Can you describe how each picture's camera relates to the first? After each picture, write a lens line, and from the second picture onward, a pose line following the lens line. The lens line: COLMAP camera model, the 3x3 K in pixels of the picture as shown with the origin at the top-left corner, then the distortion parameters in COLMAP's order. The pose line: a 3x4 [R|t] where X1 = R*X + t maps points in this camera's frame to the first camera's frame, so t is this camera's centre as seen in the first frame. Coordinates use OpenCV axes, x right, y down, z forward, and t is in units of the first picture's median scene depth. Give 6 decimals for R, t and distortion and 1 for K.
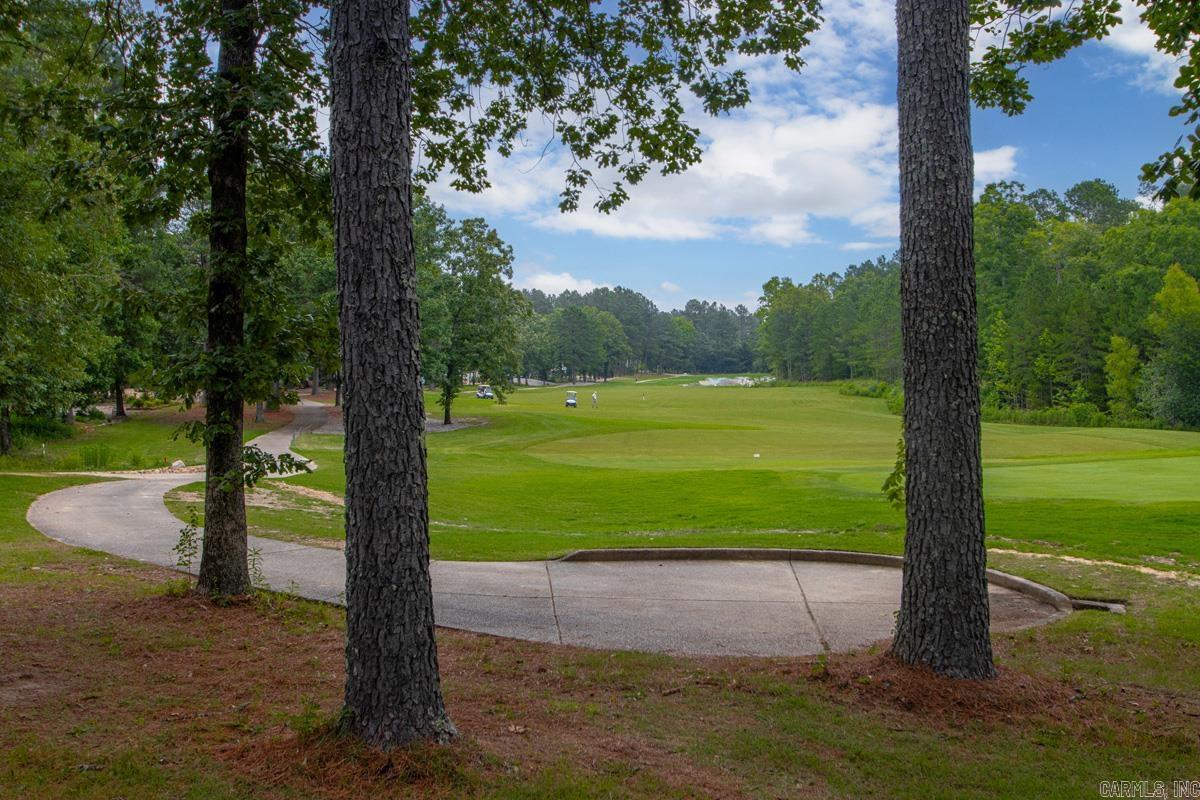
lens RADIAL K [[1270.4, 0, 578.2], [0, 1270.4, 399.7], [0, 0, 1]] dist [-0.075924, 0.020597]
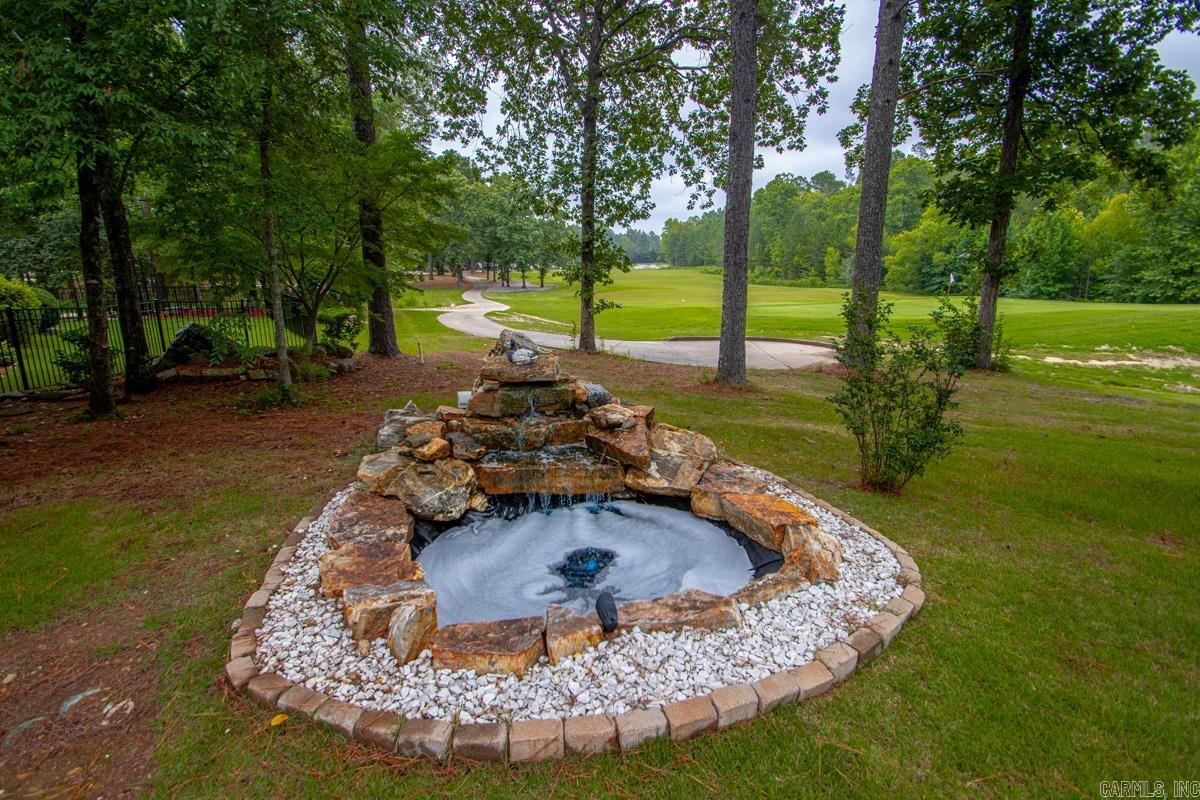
lens RADIAL K [[558.1, 0, 586.4], [0, 558.1, 399.4], [0, 0, 1]] dist [0.014724, -0.017564]
pose [[0.999727, -0.006812, 0.022328, -0.037702], [0.001791, 0.976040, 0.217585, -0.002173], [-0.023276, -0.217486, 0.975786, -0.035280]]
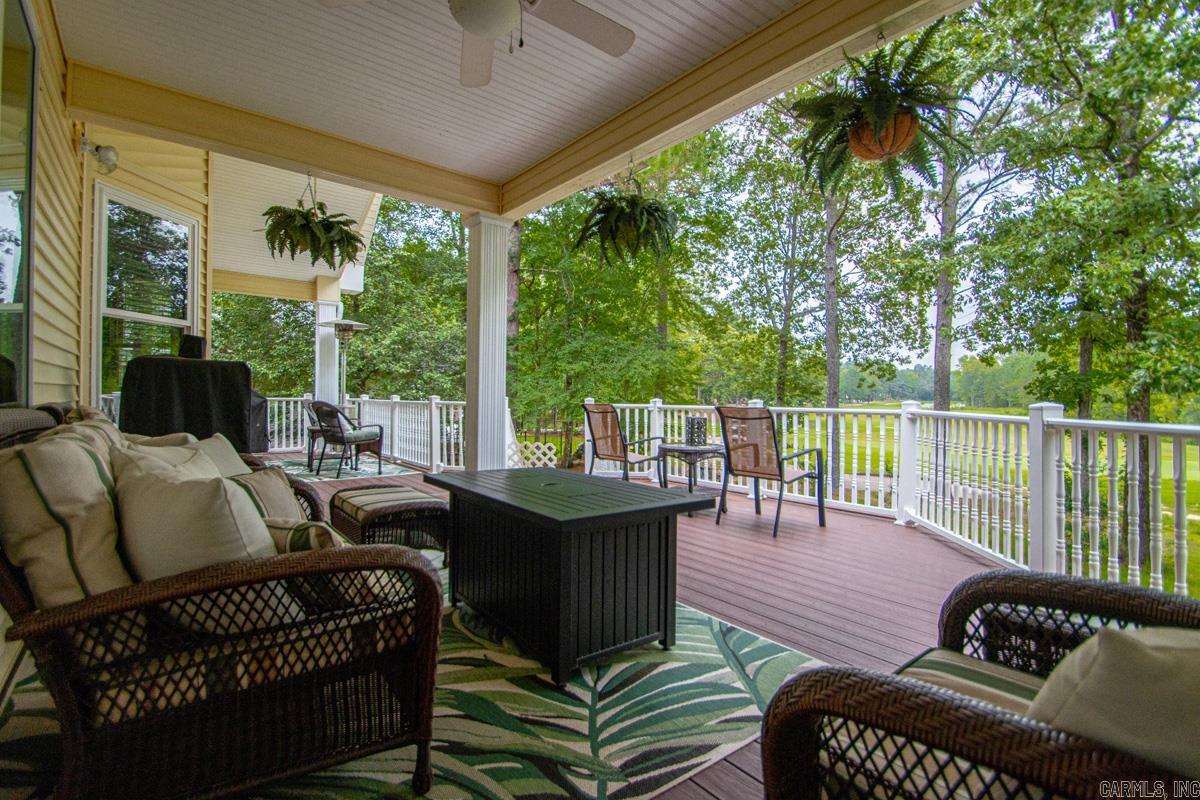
lens RADIAL K [[558.1, 0, 586.4], [0, 558.1, 399.4], [0, 0, 1]] dist [0.014724, -0.017564]
pose [[0.902205, 0.029872, -0.430273, -0.003561], [-0.034205, 0.999412, -0.002337, -0.011155], [0.429950, 0.016825, 0.902696, -0.145284]]
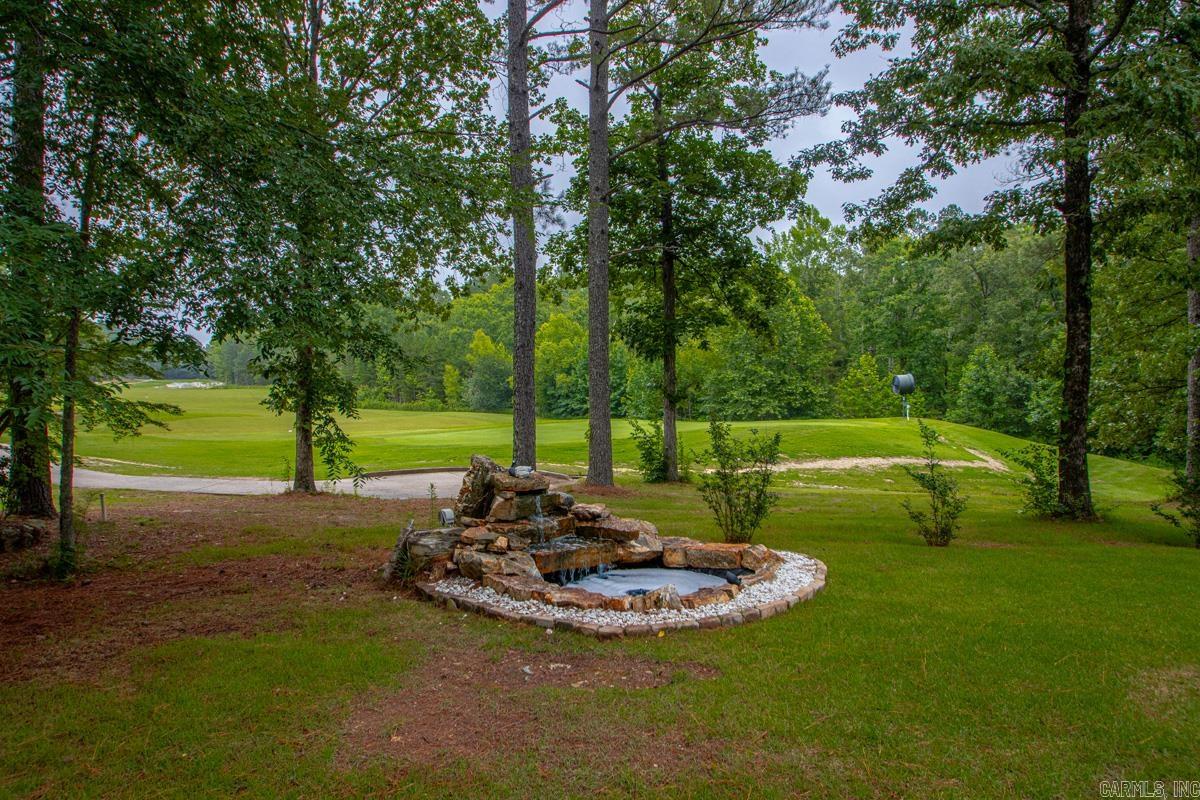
lens RADIAL K [[753.9, 0, 585.9], [0, 753.9, 395.6], [0, 0, 1]] dist [-0.031027, 0.000219]
pose [[0.807318, -0.003411, 0.590107, -0.083441], [0.003052, 0.999994, 0.001606, -0.003743], [-0.590109, 0.000505, 0.807323, -0.057718]]
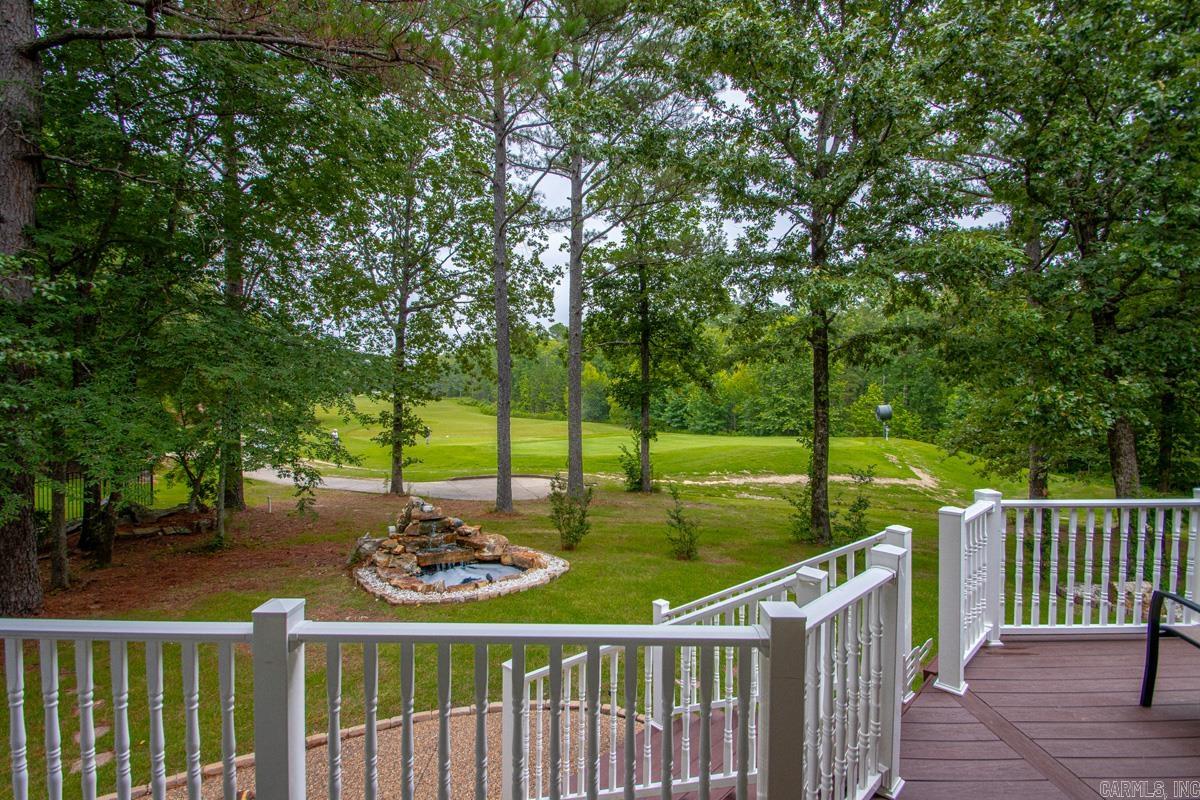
lens RADIAL K [[558.1, 0, 586.4], [0, 558.1, 399.4], [0, 0, 1]] dist [0.014724, -0.017564]
pose [[0.899655, 0.008631, 0.436517, -0.062137], [-0.007146, 0.999962, -0.005045, -0.016940], [-0.436544, 0.001419, 0.899682, -0.103012]]
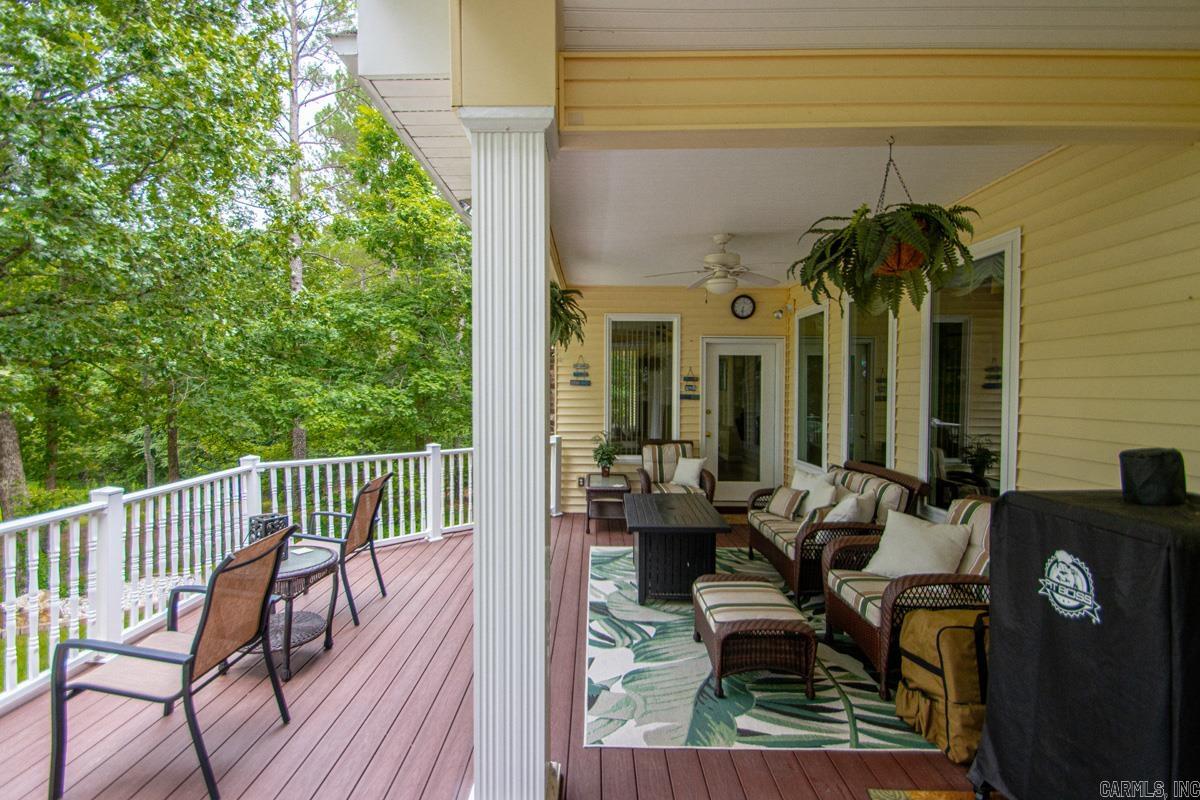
lens RADIAL K [[558.1, 0, 586.4], [0, 558.1, 399.4], [0, 0, 1]] dist [0.014724, -0.017564]
pose [[-0.439952, -0.004603, 0.898010, -0.051509], [0.014298, 0.999824, 0.012129, -0.016731], [-0.897908, 0.018176, -0.439808, -0.099224]]
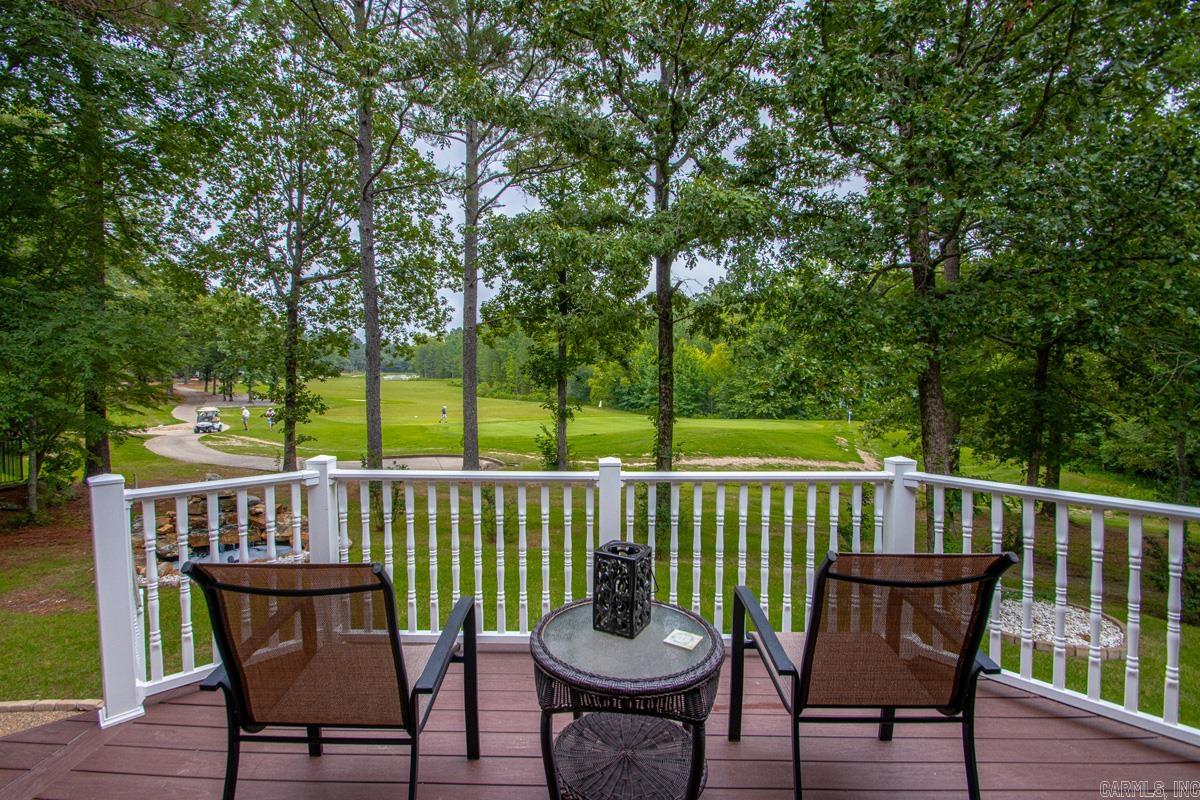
lens RADIAL K [[558.1, 0, 586.4], [0, 558.1, 399.4], [0, 0, 1]] dist [0.014724, -0.017564]
pose [[0.901278, 0.002396, 0.433235, -0.024767], [-0.014927, 0.999563, 0.025524, -0.015273], [-0.432984, -0.029472, 0.900919, -0.112109]]
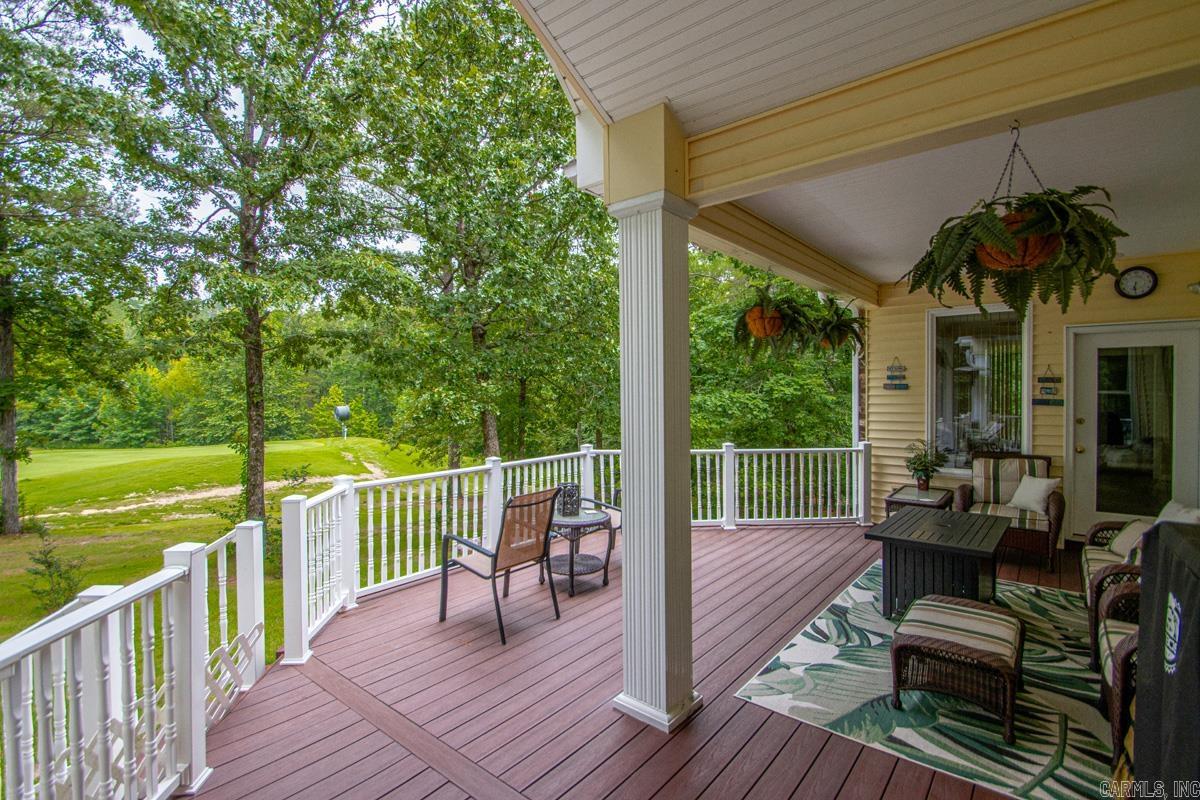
lens RADIAL K [[558.1, 0, 586.4], [0, 558.1, 399.4], [0, 0, 1]] dist [0.014724, -0.017564]
pose [[0.226150, 0.001167, 0.974092, -0.059637], [0.014570, 0.999883, -0.004580, -0.016710], [-0.973984, 0.015228, 0.226107, -0.108770]]
